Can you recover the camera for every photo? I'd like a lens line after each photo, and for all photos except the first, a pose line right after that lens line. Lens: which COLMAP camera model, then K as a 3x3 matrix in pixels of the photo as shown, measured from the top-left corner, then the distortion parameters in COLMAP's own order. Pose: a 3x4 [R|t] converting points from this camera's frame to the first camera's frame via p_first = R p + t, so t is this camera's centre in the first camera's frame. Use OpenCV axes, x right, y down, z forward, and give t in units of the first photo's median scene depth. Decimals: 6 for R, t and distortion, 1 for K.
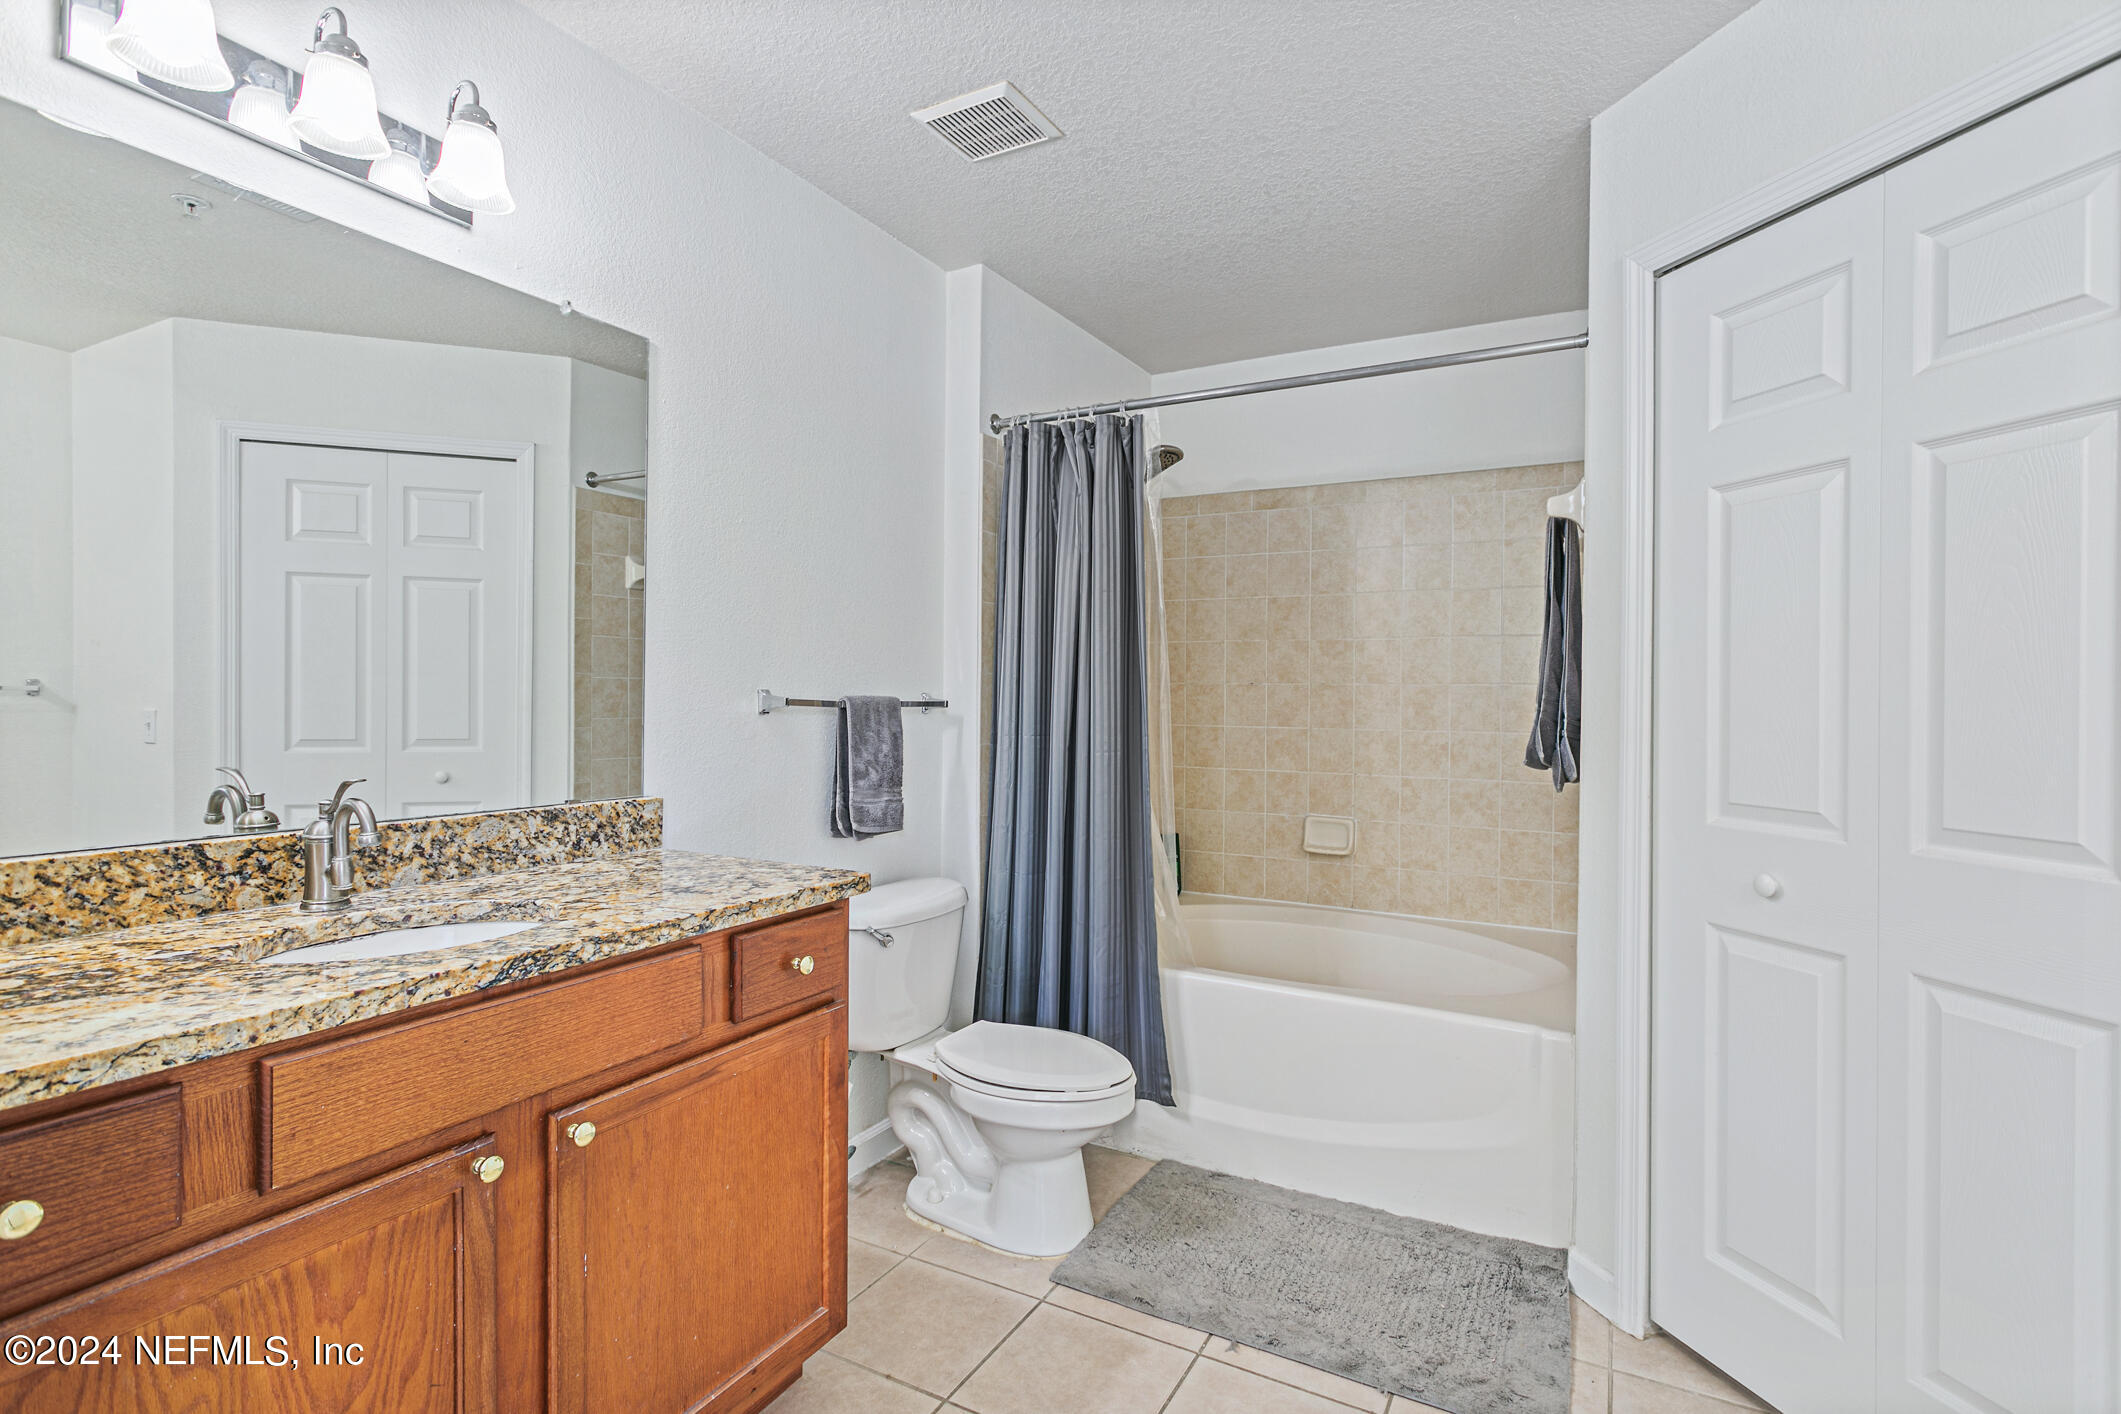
lens RADIAL K [[1057.9, 0, 1021.1], [0, 1057.9, 712.0], [0, 0, 1]] dist [0.004854, 0.000872]
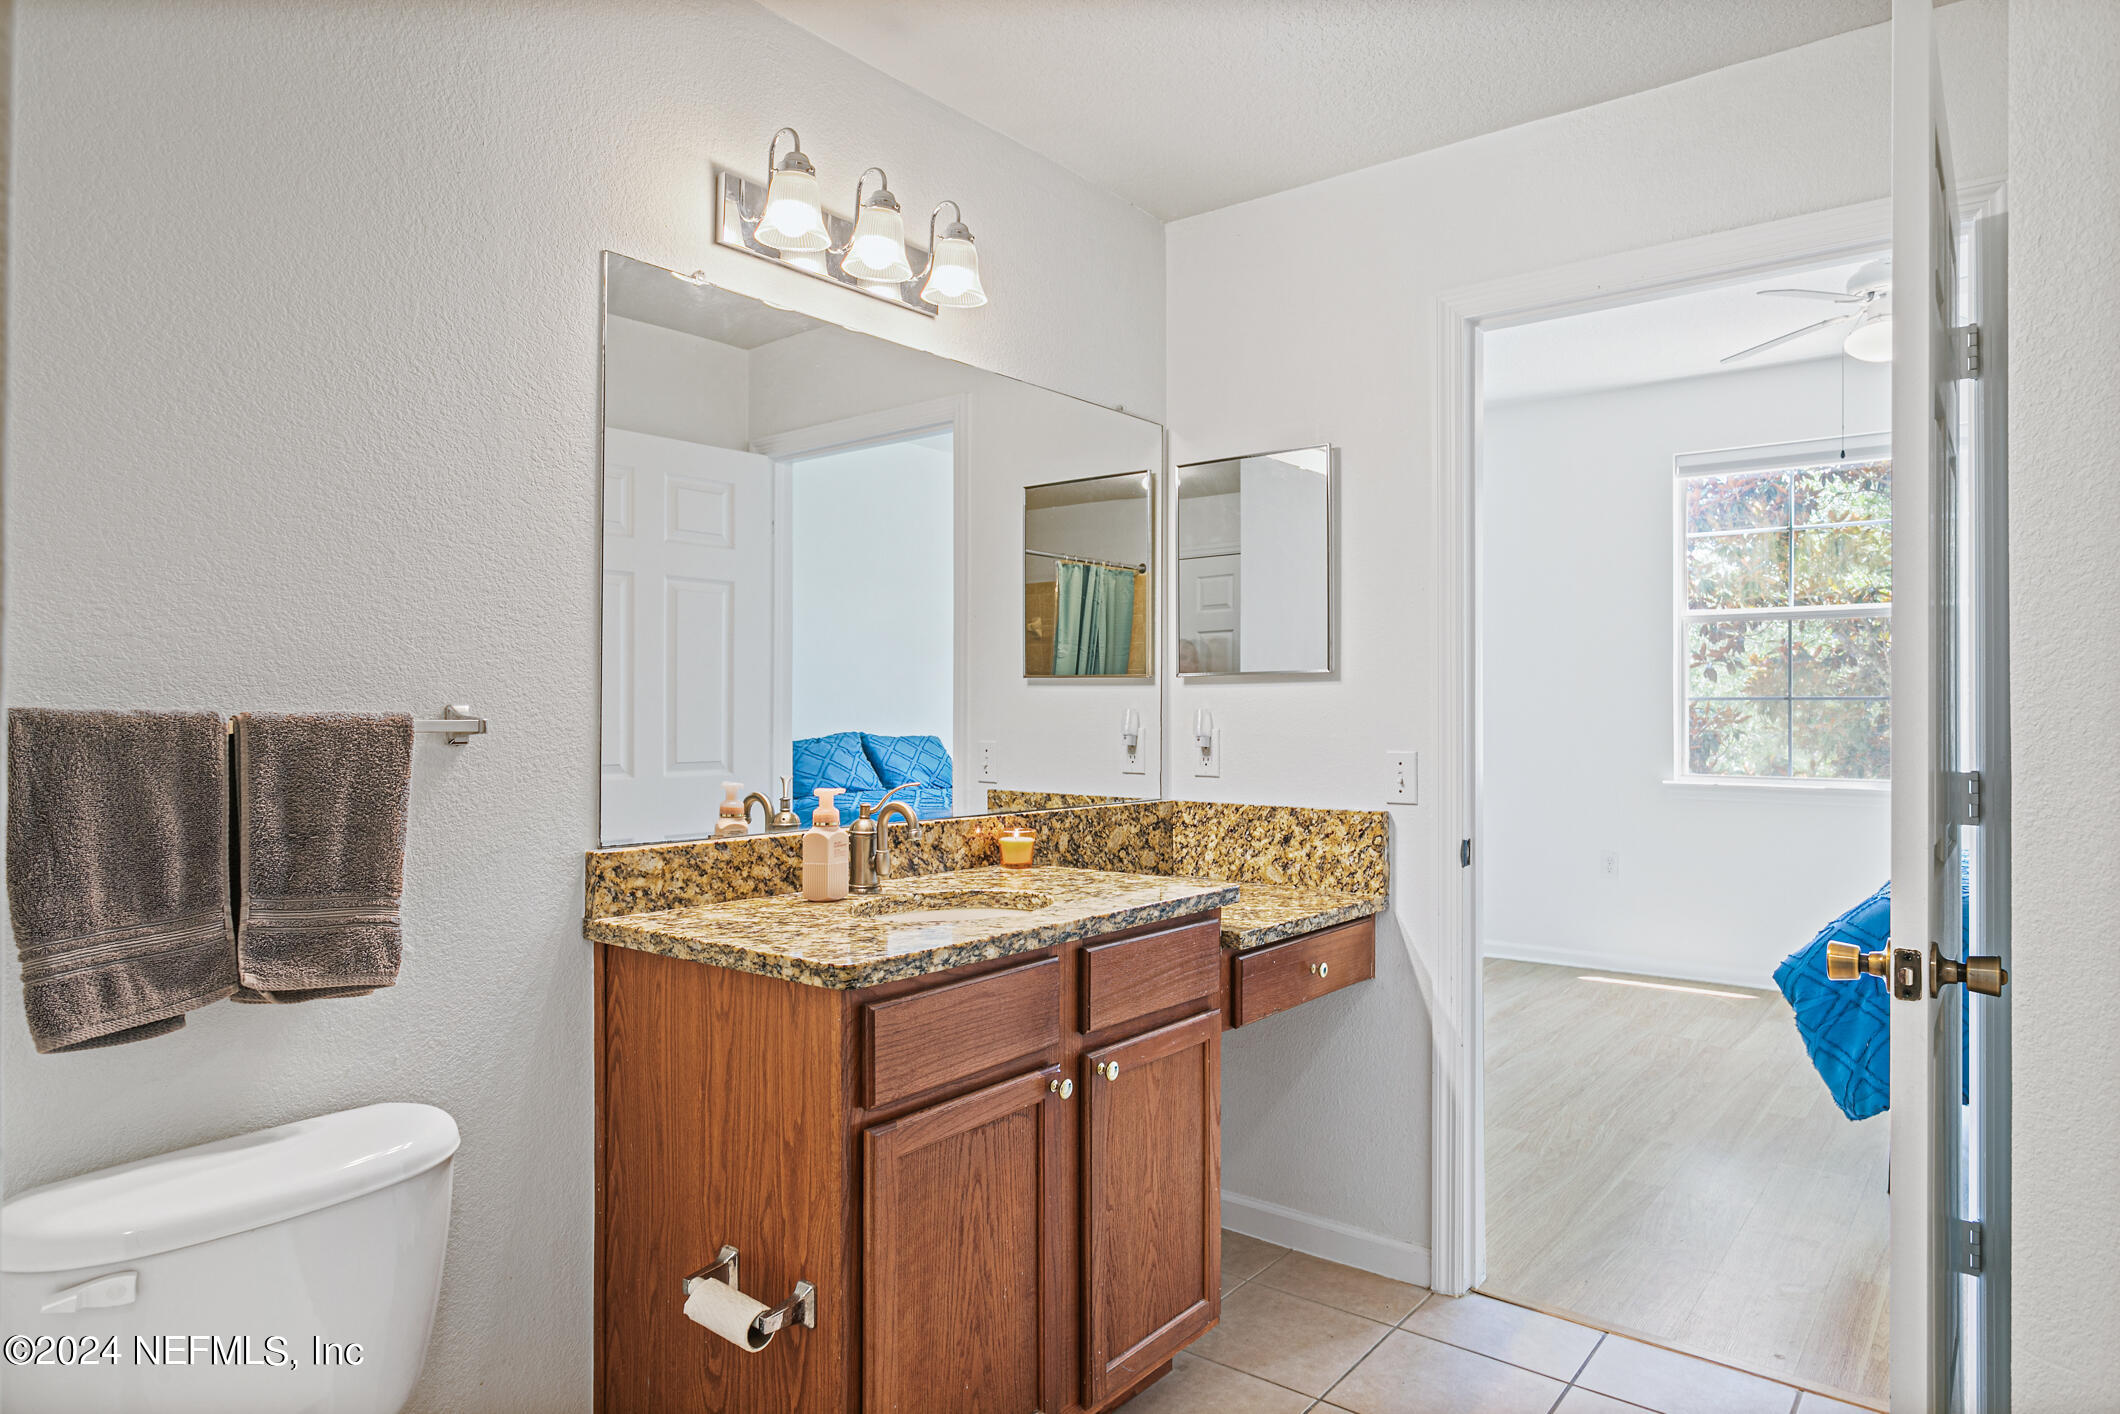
lens RADIAL K [[1212.1, 0, 1060.0], [0, 1212.1, 707.0], [0, 0, 1]] dist [-0.020730, 0.000043]
pose [[0.986183, -0.013528, -0.165107, -0.180037], [0.010333, 0.999743, -0.020199, 0.002026], [0.165337, 0.018214, 0.986069, -0.308881]]
